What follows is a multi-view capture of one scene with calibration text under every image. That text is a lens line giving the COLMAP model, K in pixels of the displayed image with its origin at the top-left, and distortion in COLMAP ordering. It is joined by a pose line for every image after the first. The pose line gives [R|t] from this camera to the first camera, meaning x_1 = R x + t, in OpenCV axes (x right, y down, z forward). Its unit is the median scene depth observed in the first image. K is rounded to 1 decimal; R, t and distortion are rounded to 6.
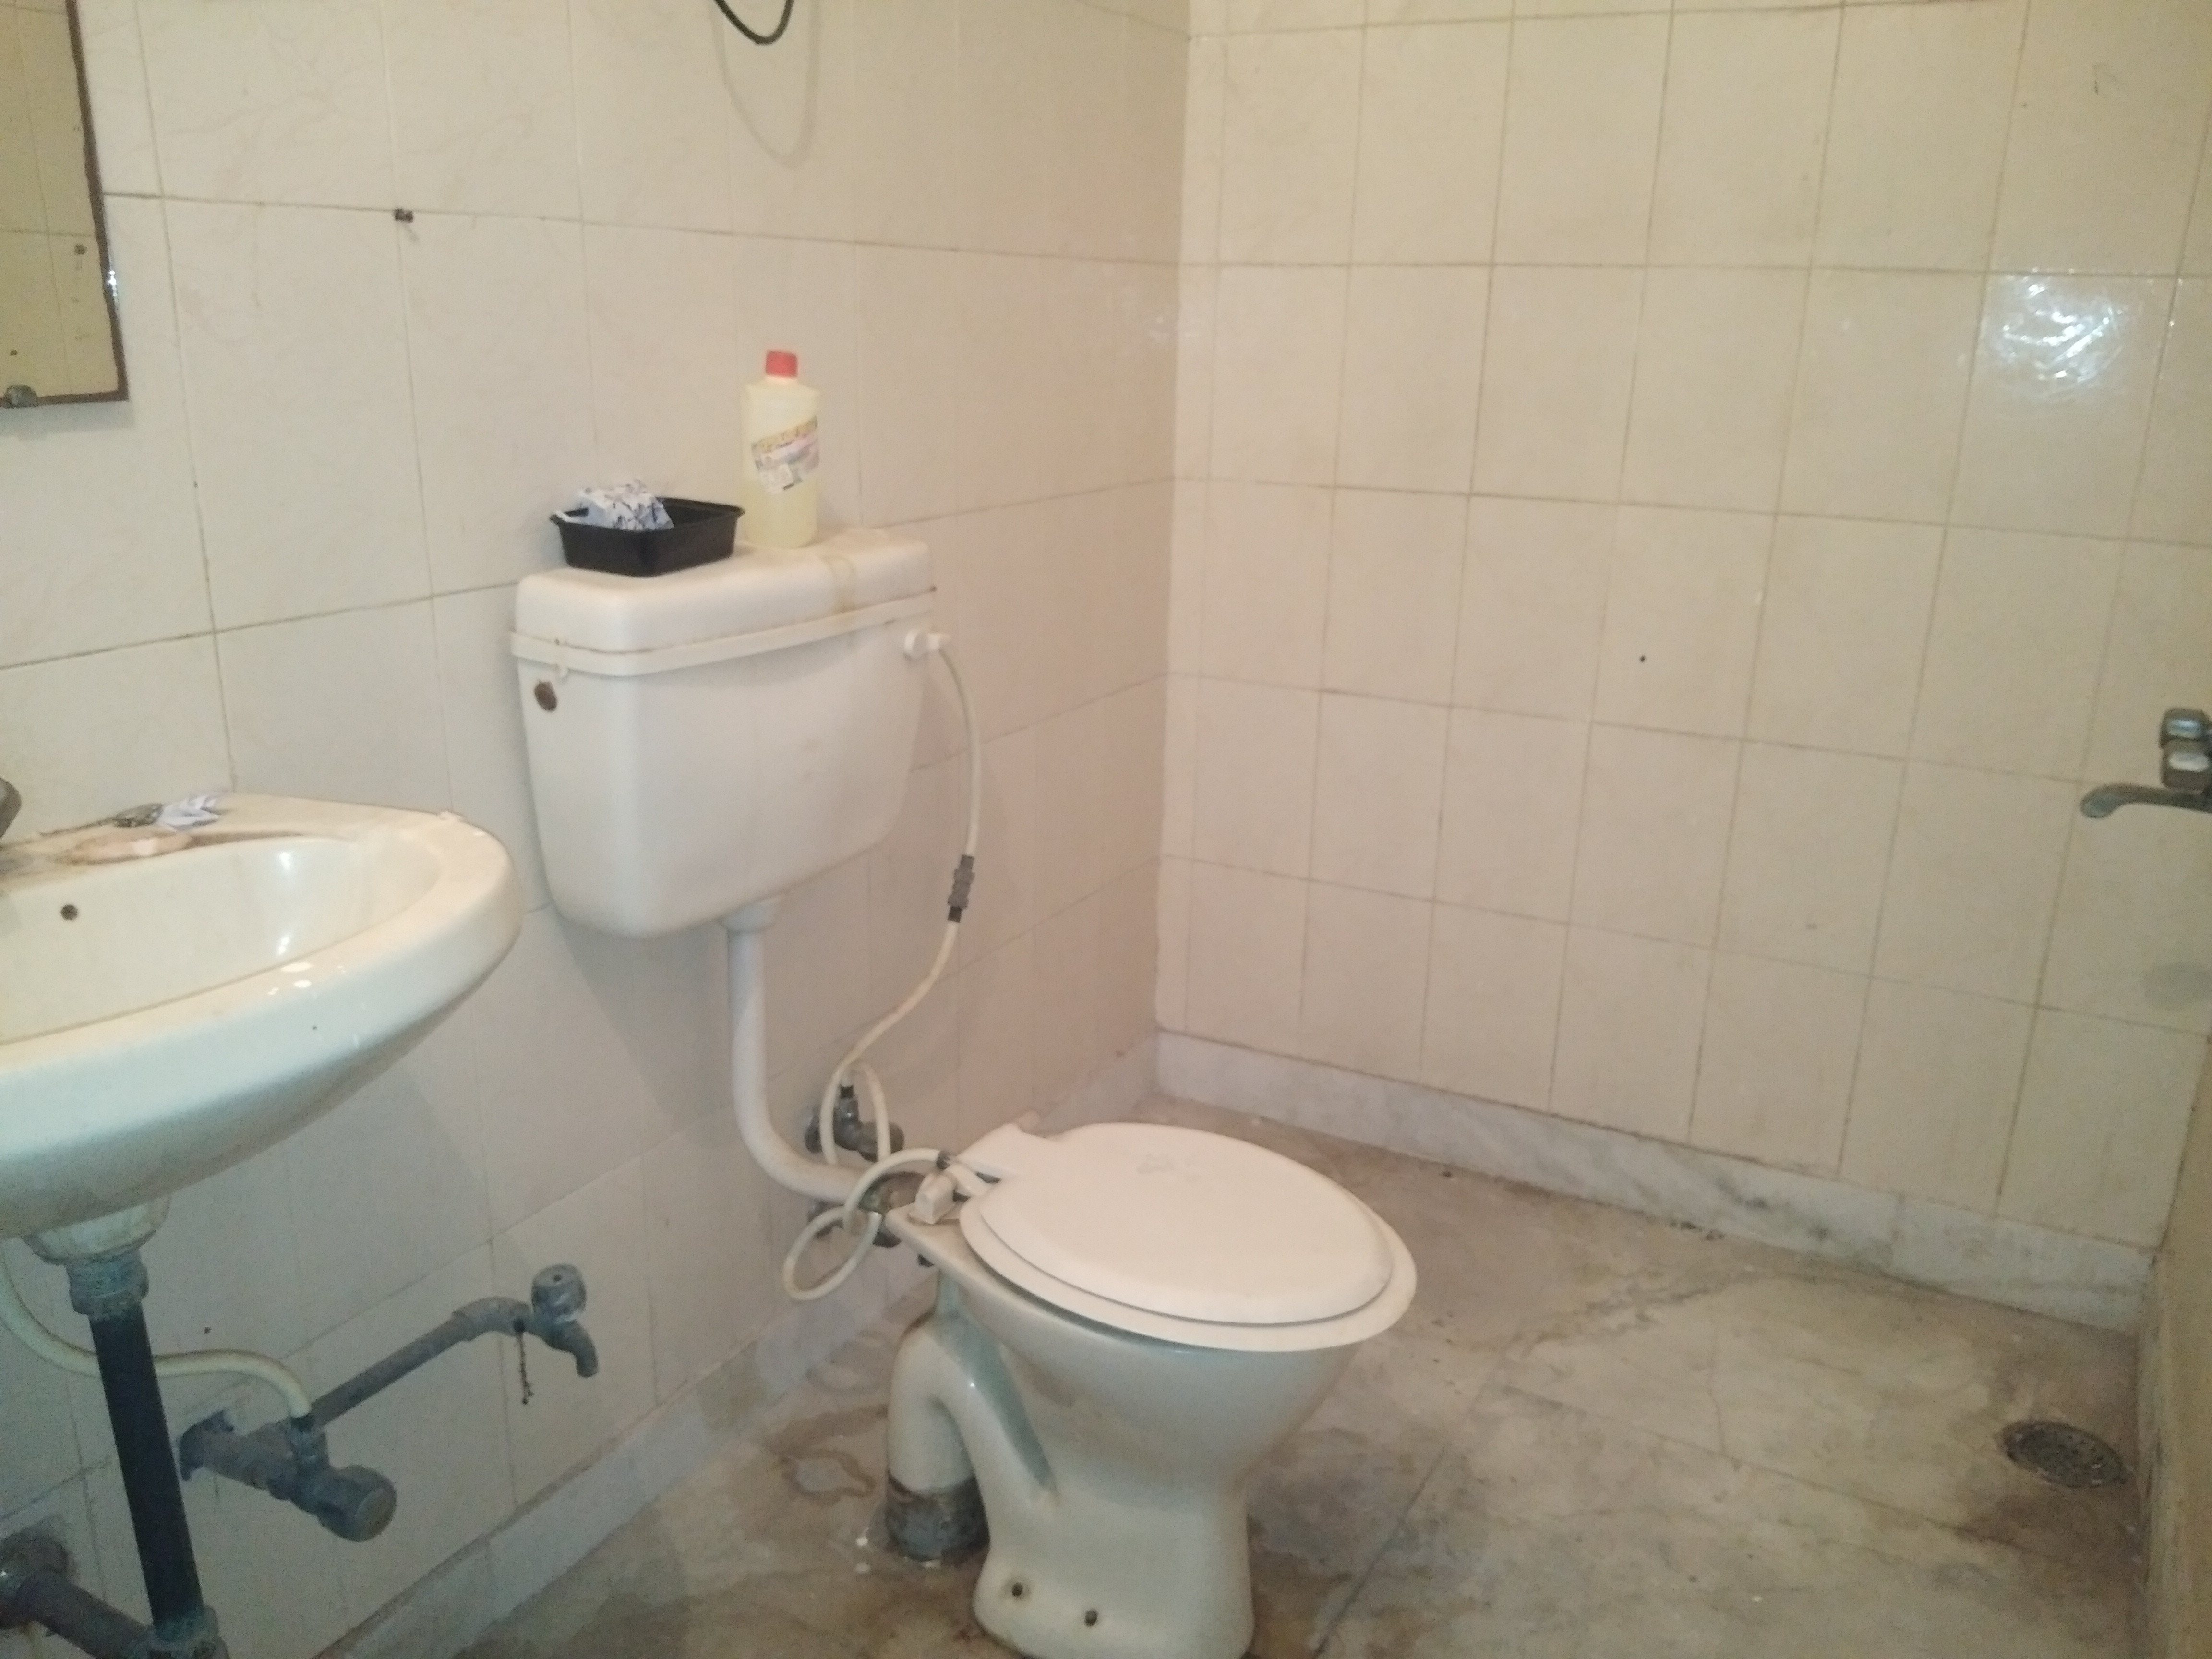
lens RADIAL K [[1722.0, 0, 1099.2], [0, 1722.0, 868.6], [0, 0, 1]] dist [0.133537, -0.258778]
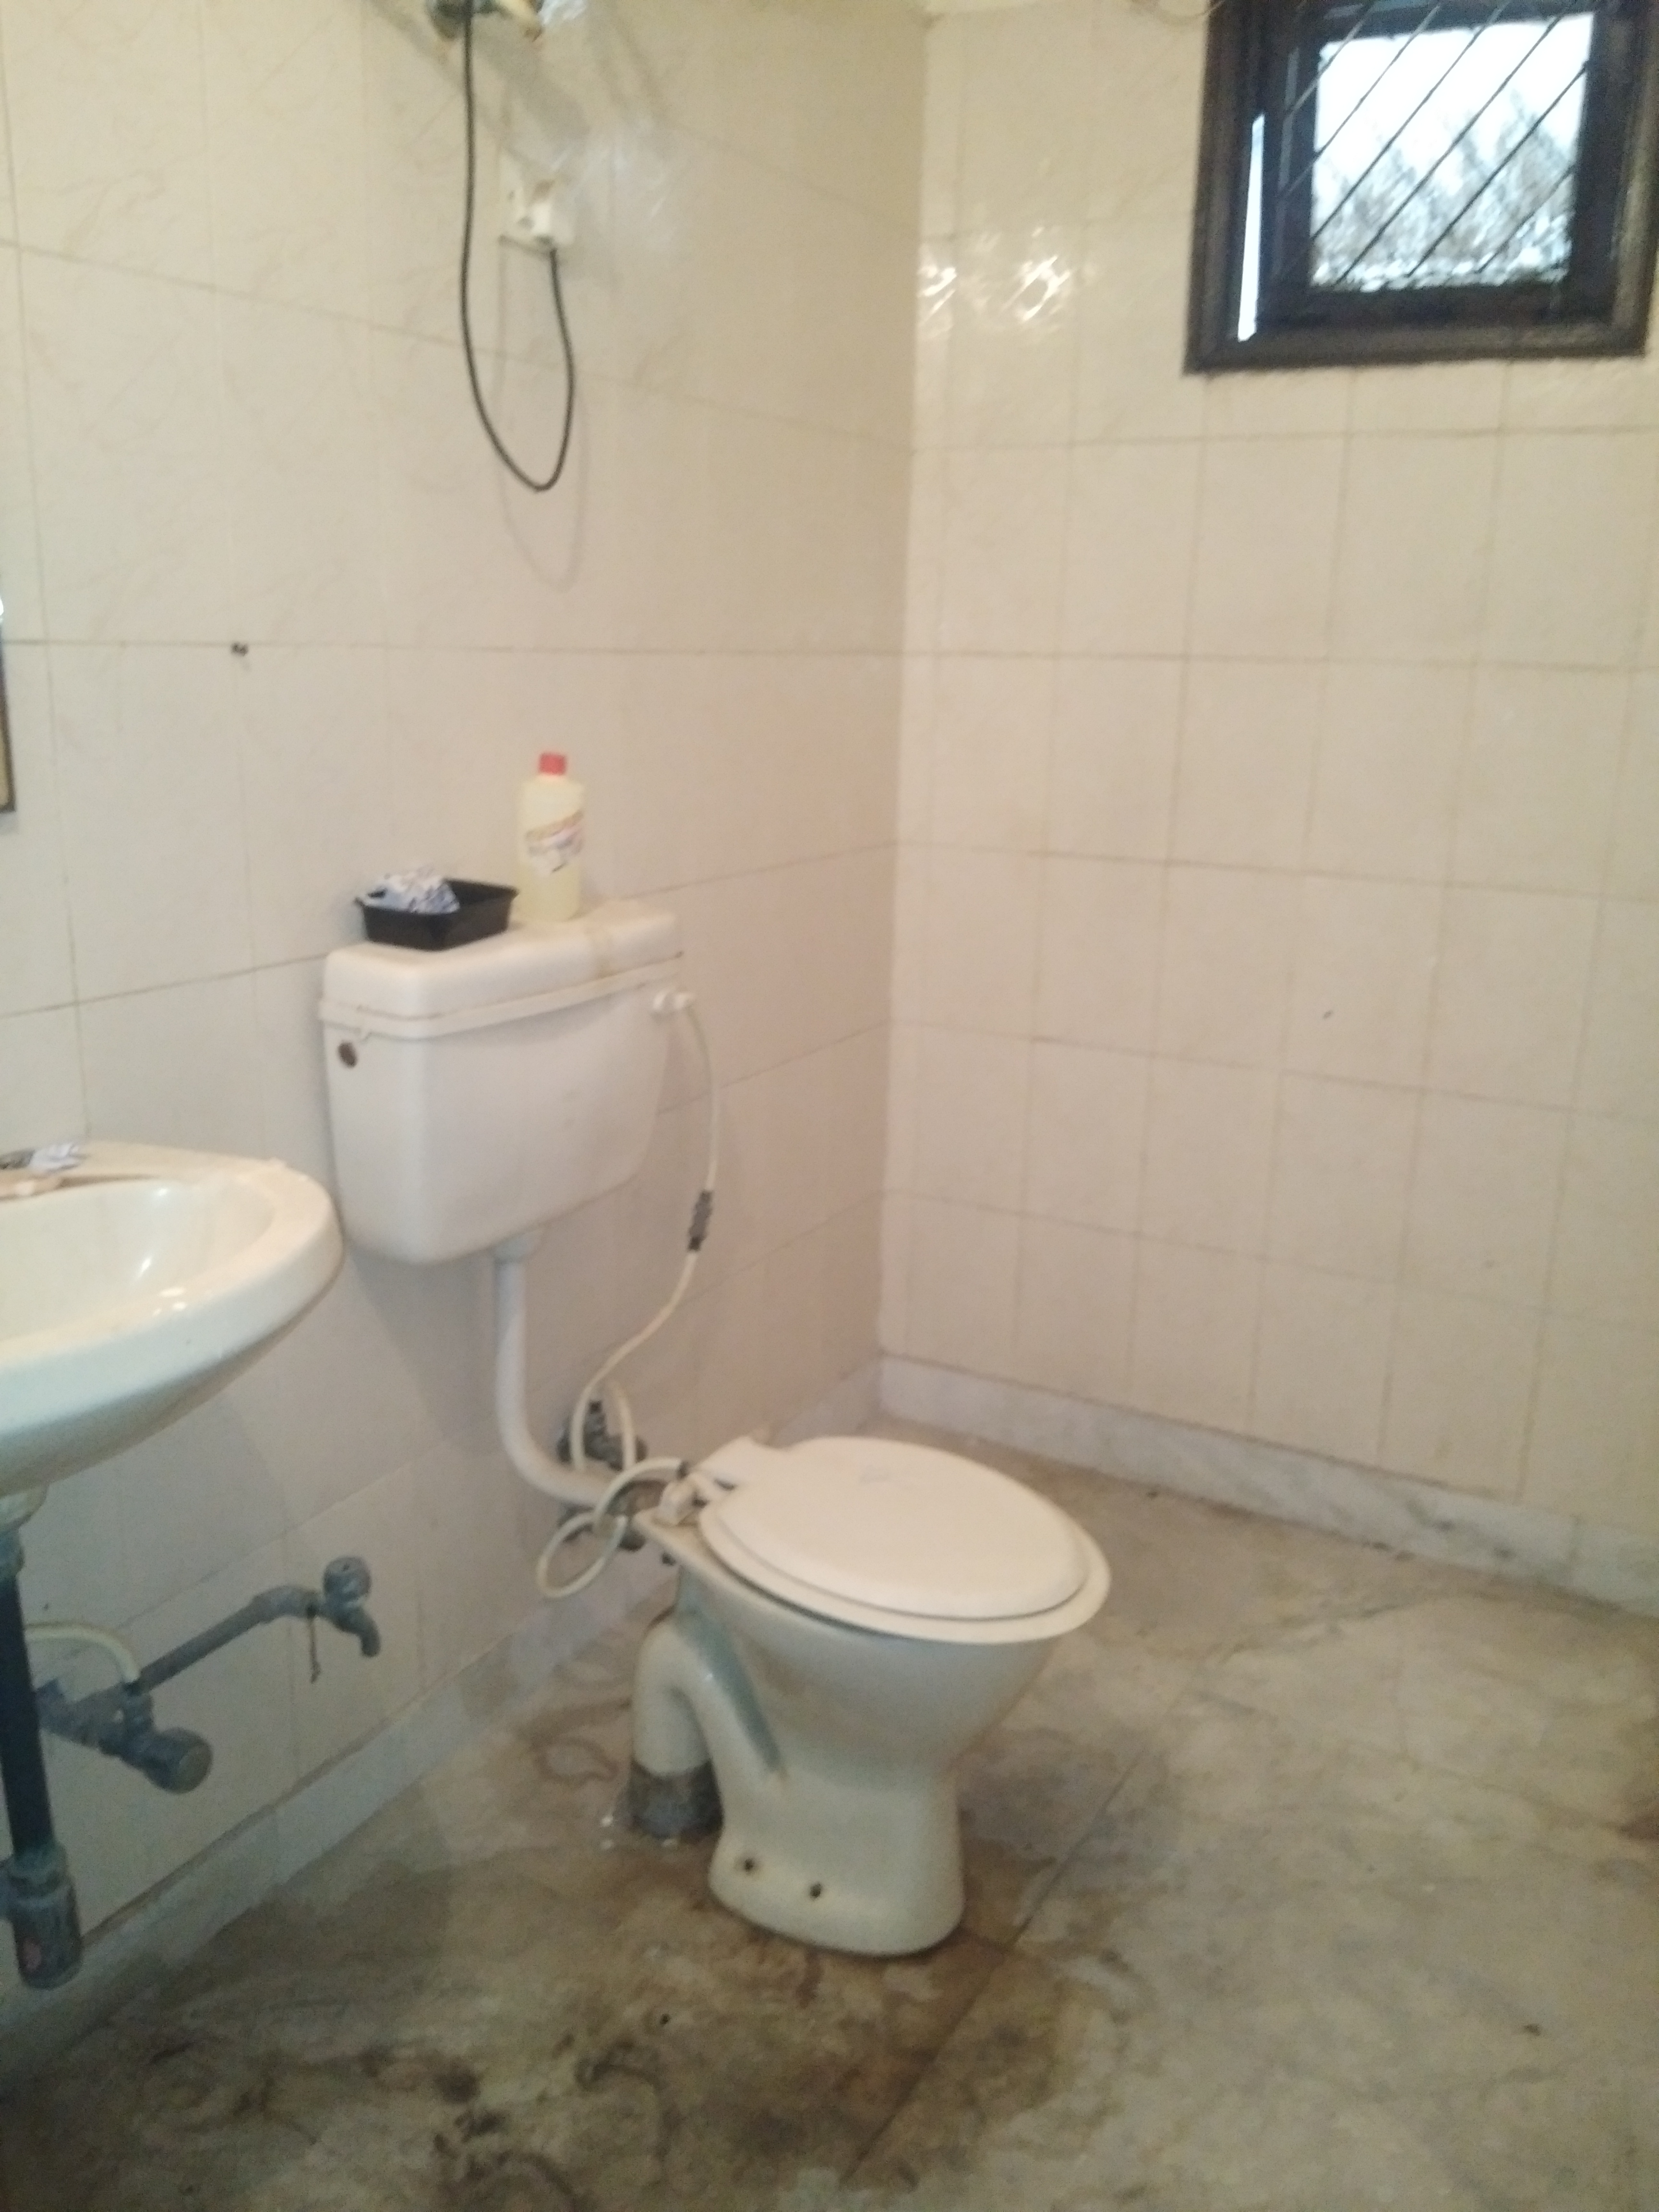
lens RADIAL K [[1869.2, 0, 761.9], [0, 1869.2, 1057.3], [0, 0, 1]] dist [0.128215, -0.285200]
pose [[0.999317, 0.005796, -0.036506, 0.002111], [-0.008152, 0.997869, -0.064731, -0.017126], [0.036053, 0.064984, 0.997235, -0.214427]]
